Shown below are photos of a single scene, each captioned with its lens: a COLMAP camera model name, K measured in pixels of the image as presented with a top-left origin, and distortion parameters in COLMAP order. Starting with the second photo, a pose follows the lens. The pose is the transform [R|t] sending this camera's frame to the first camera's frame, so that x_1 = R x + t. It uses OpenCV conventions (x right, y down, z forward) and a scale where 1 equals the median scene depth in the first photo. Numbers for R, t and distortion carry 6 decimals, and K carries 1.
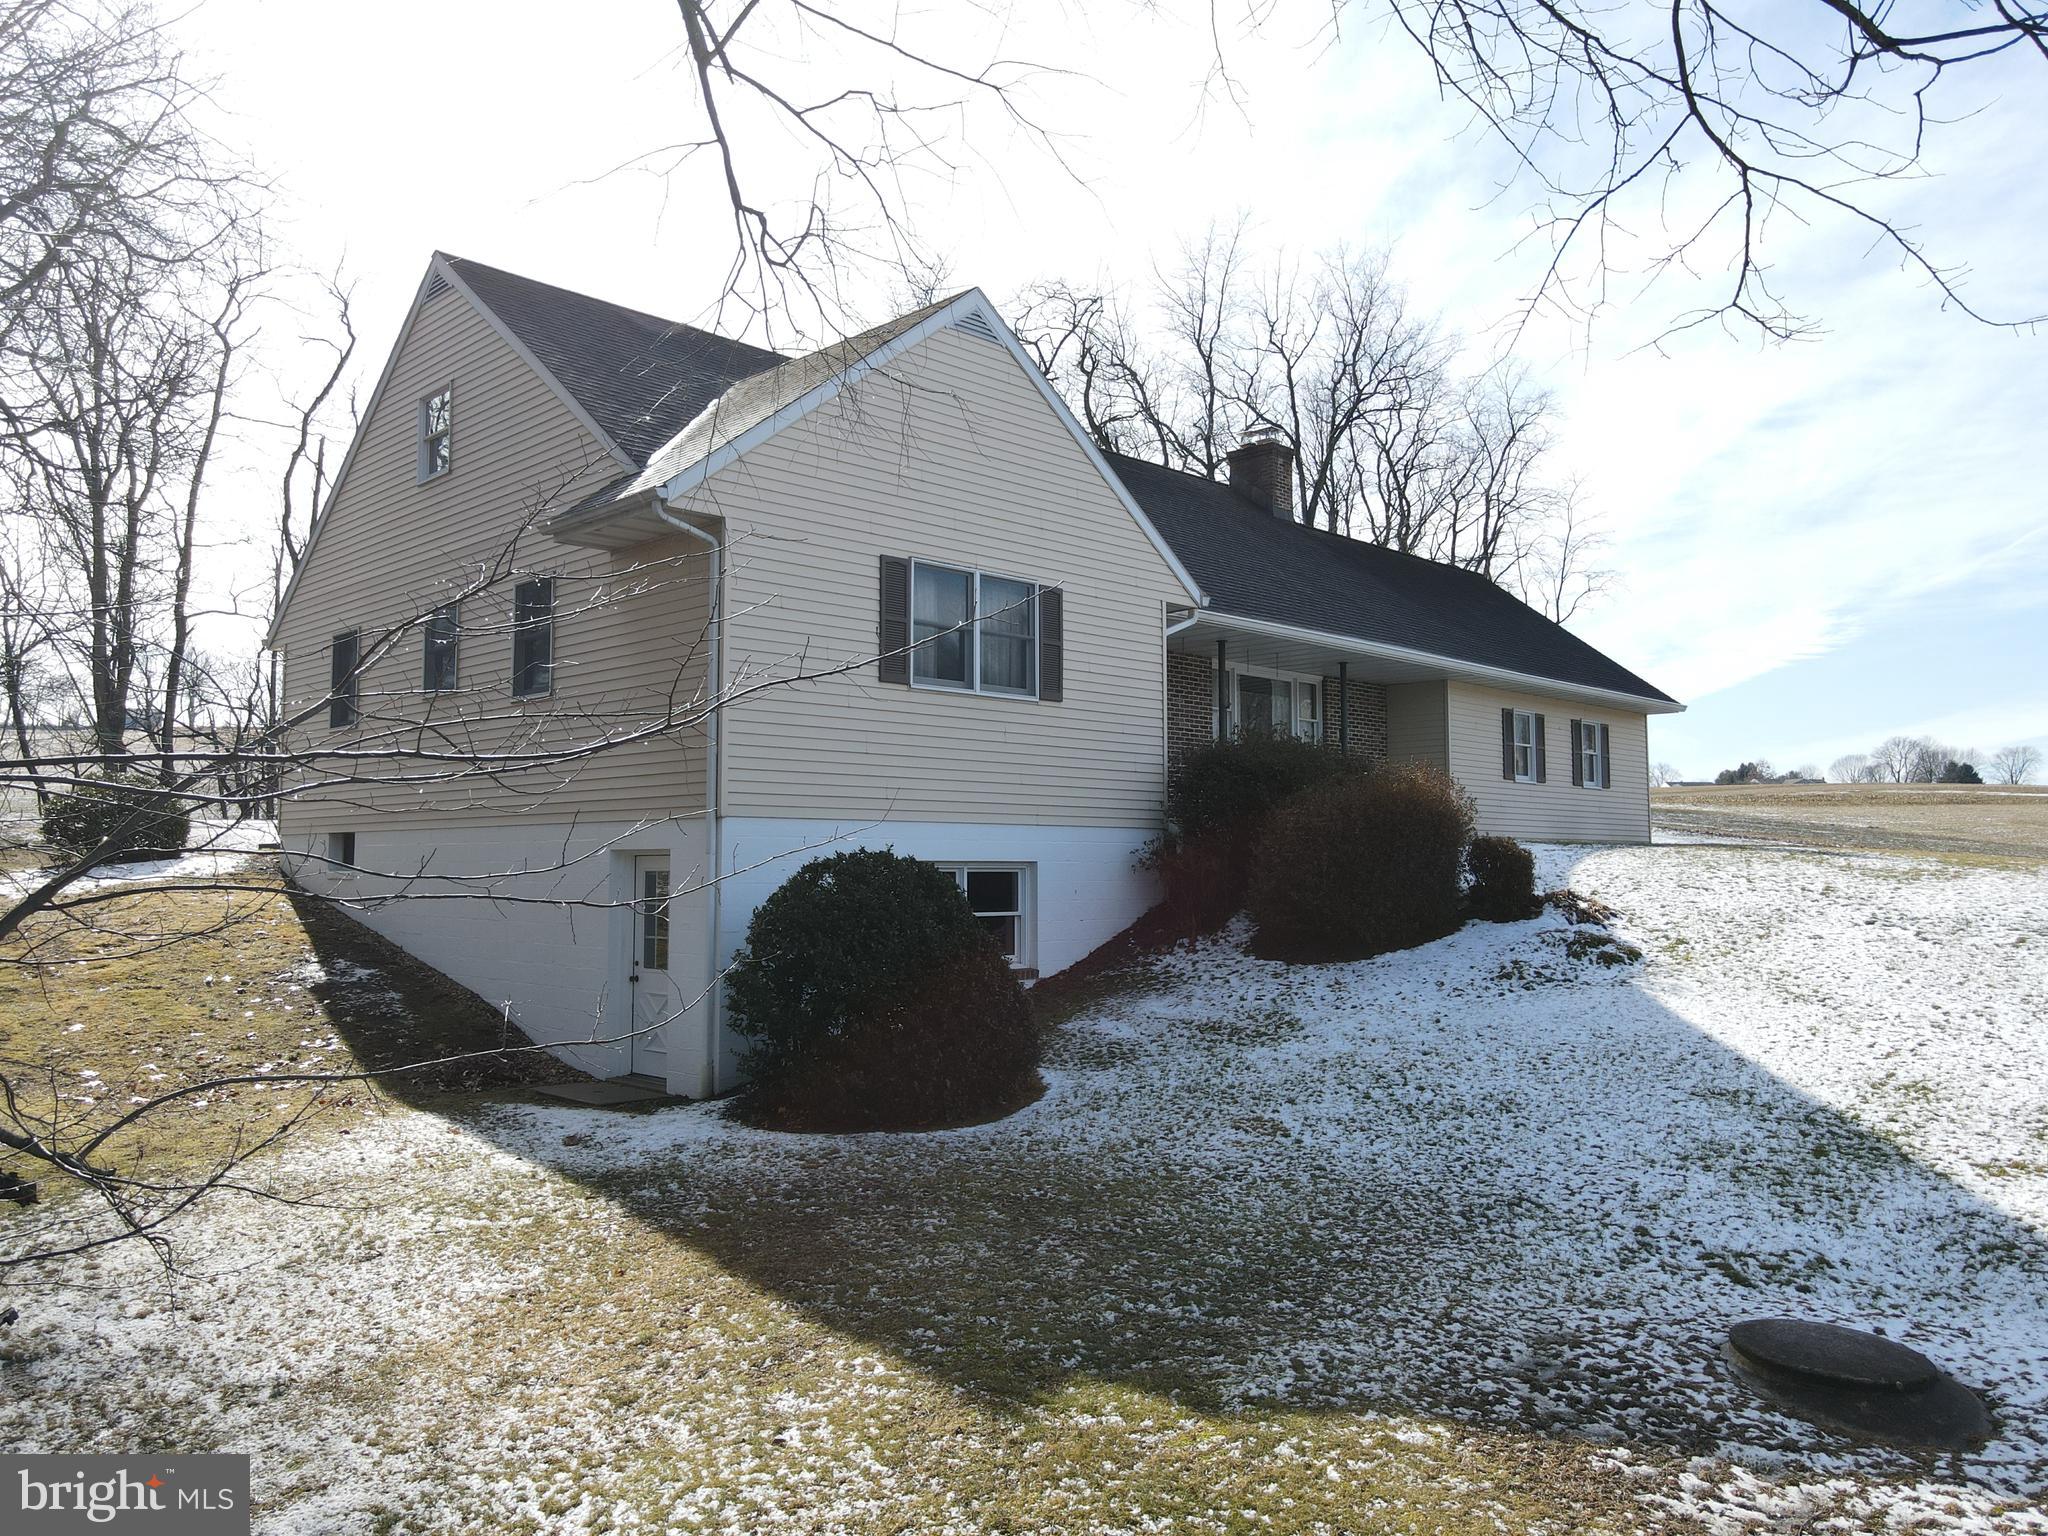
lens RADIAL K [[1507.0, 0, 1017.6], [0, 1507.0, 773.1], [0, 0, 1]] dist [0.026452, -0.024794]
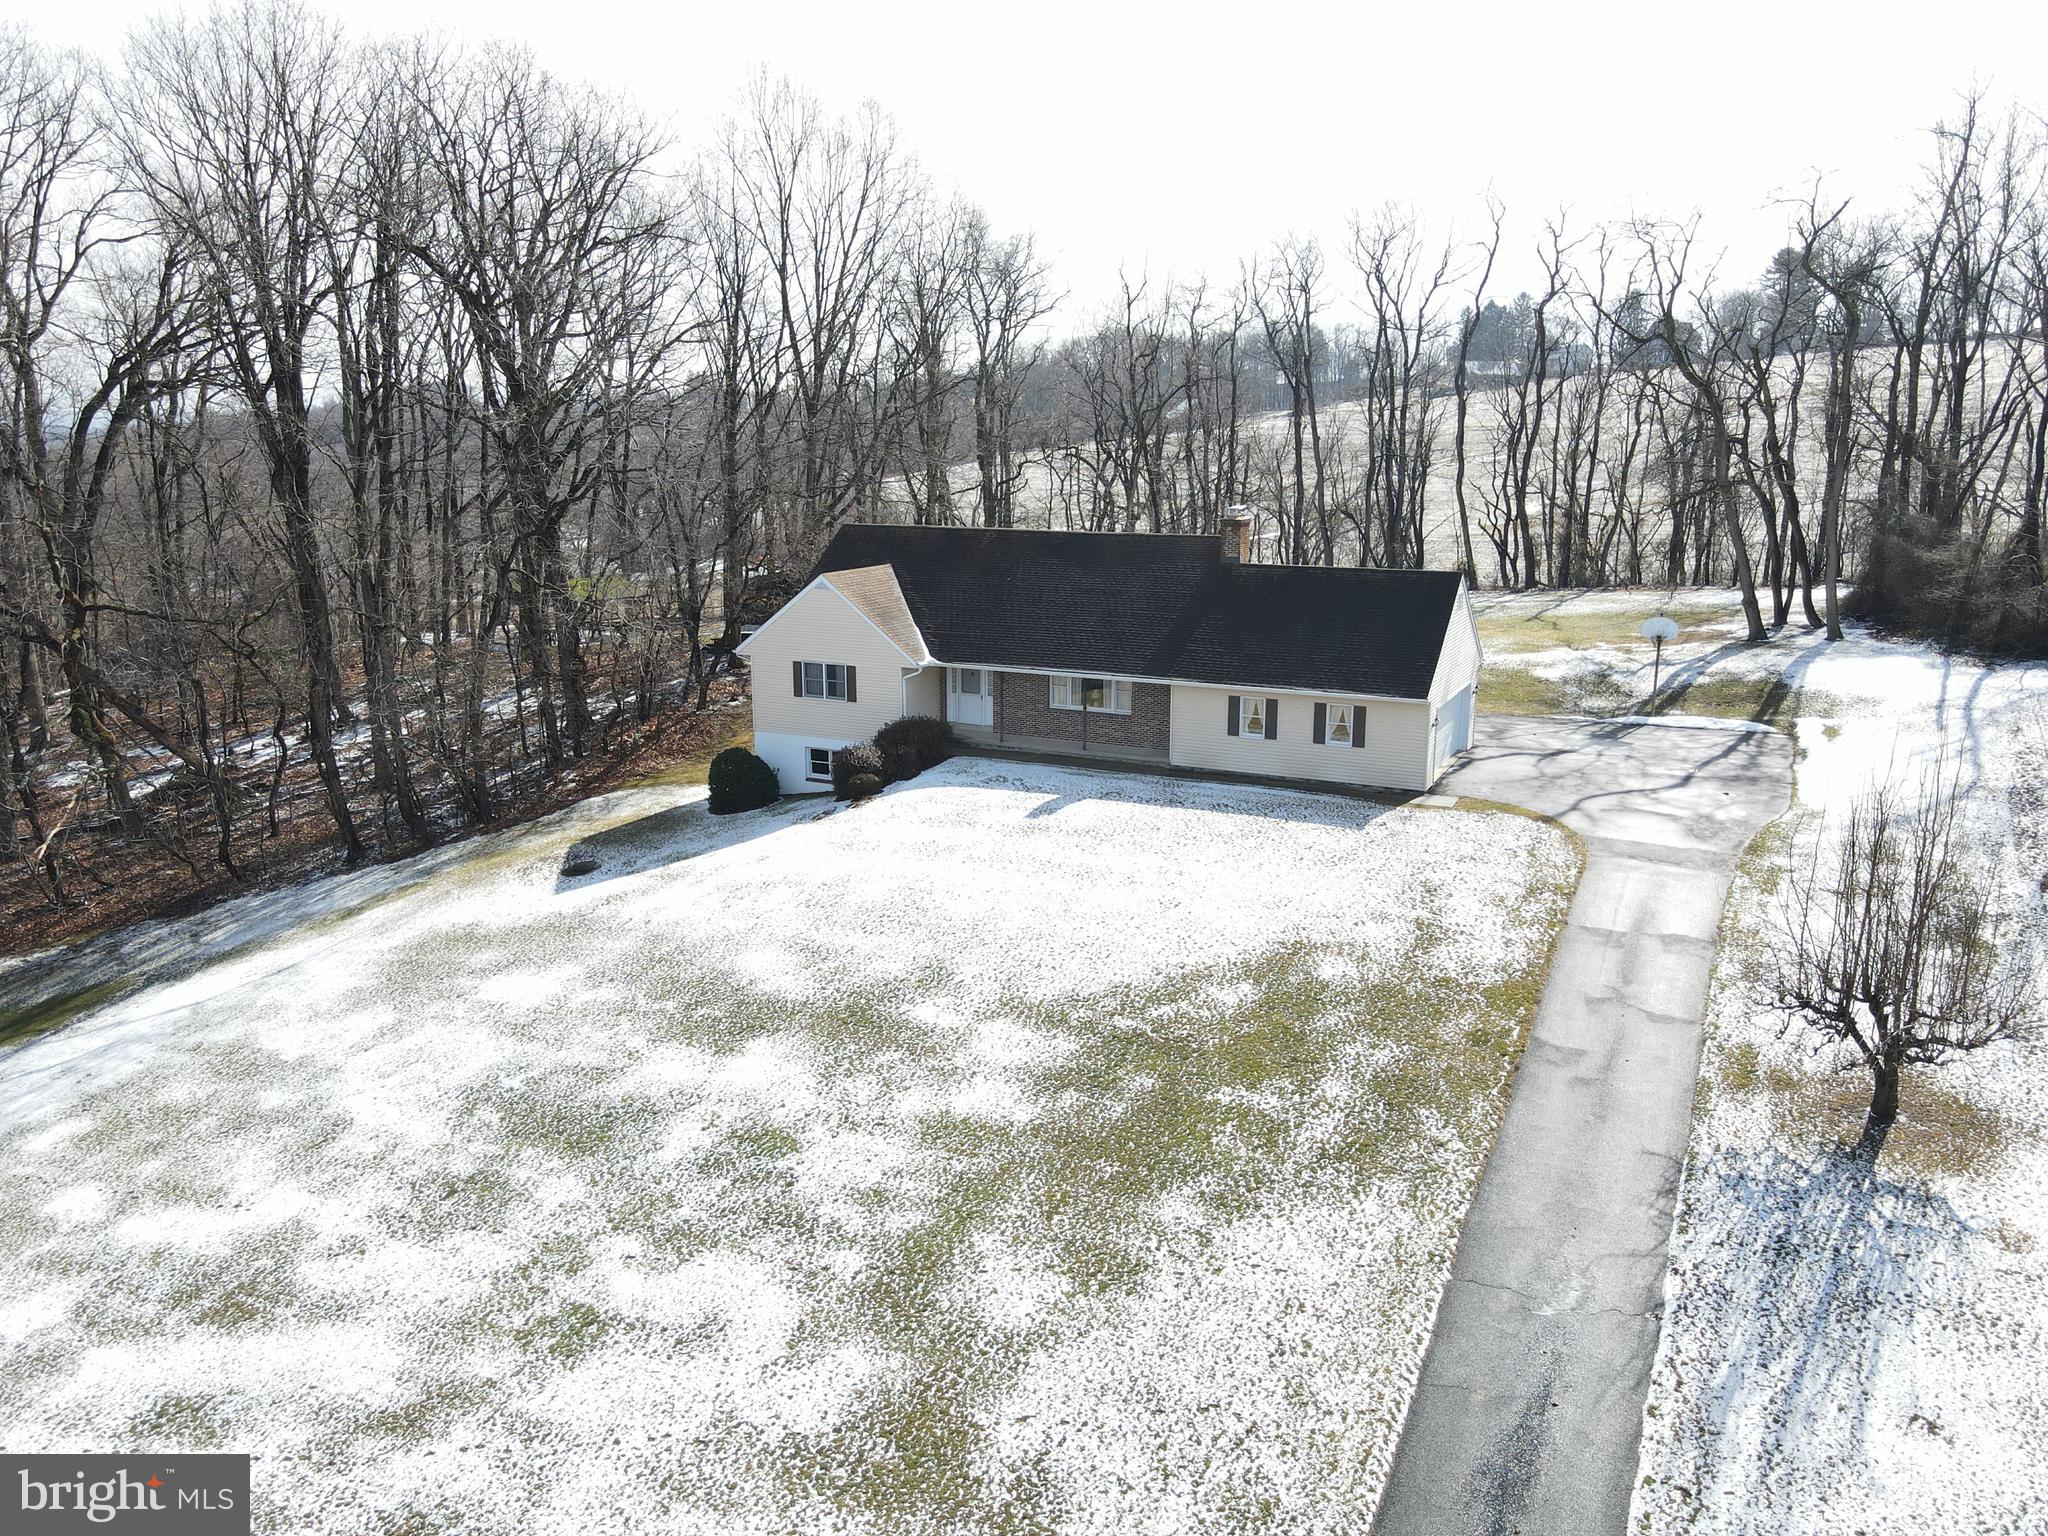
lens RADIAL K [[1514.3, 0, 1017.6], [0, 1514.3, 757.7], [0, 0, 1]] dist [-0.008970, 0.043209]
pose [[0.312584, 0.202119, -0.928137, 3.389612], [0.063211, 0.970508, 0.232635, -0.712951], [0.947784, -0.131387, 0.290589, 0.431839]]
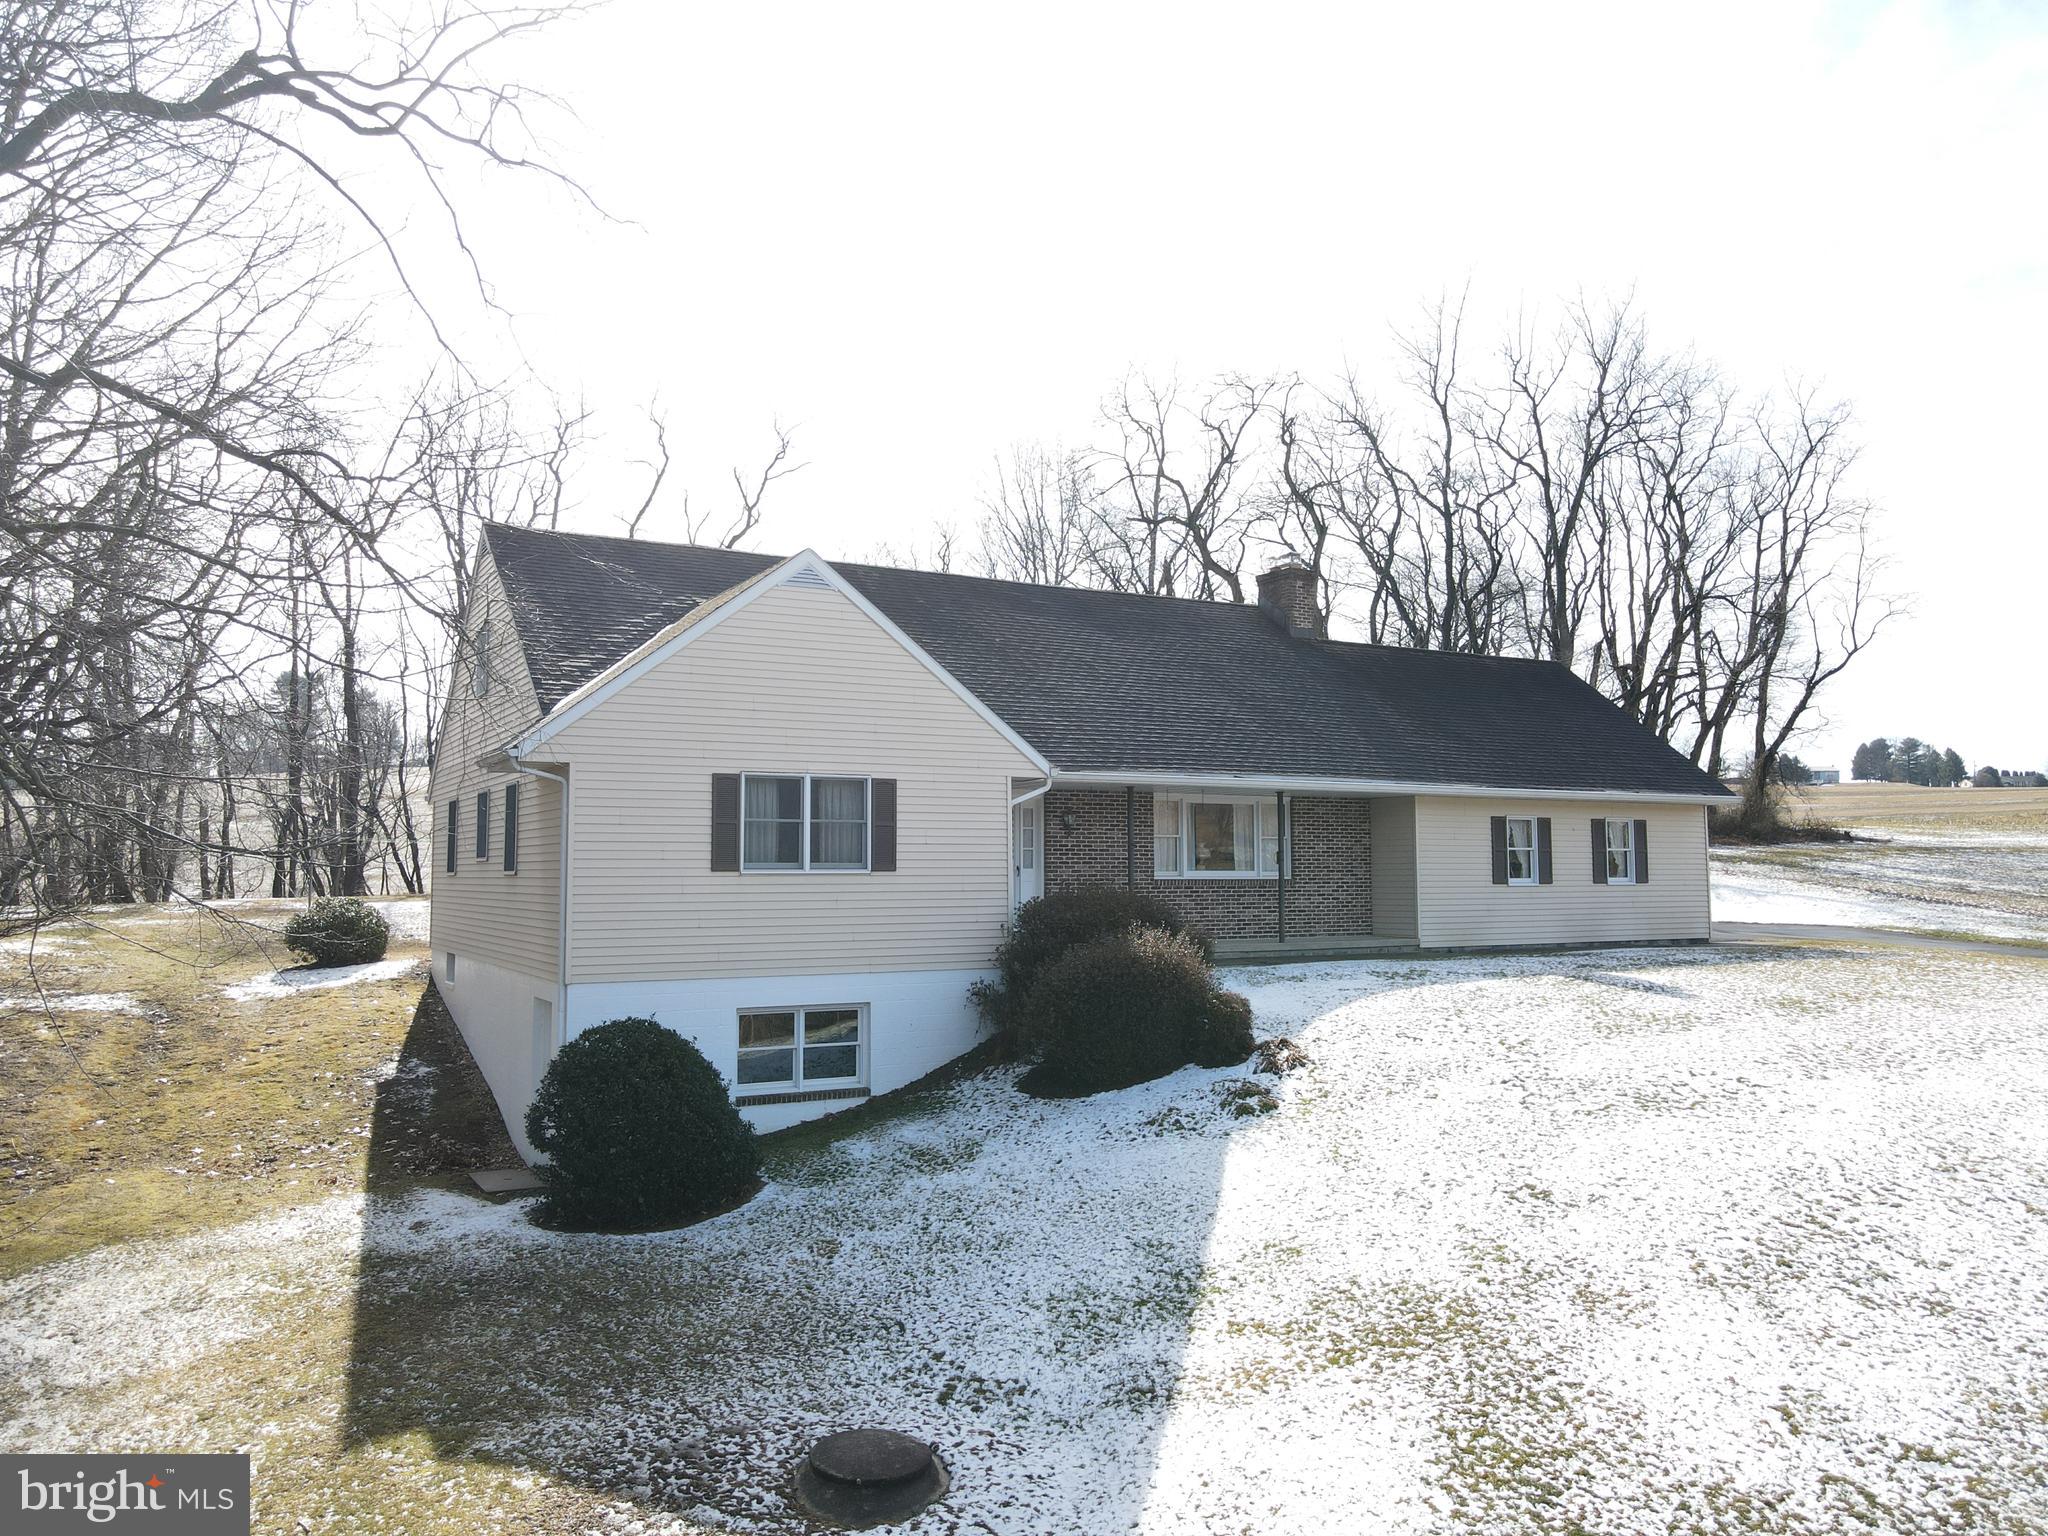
lens RADIAL K [[1507.0, 0, 1017.6], [0, 1507.0, 773.1], [0, 0, 1]] dist [0.026452, -0.024794]
pose [[0.964257, -0.020907, -0.264144, 0.503138], [0.019724, 0.999780, -0.007132, -0.129106], [0.264235, 0.001668, 0.964457, -0.187264]]
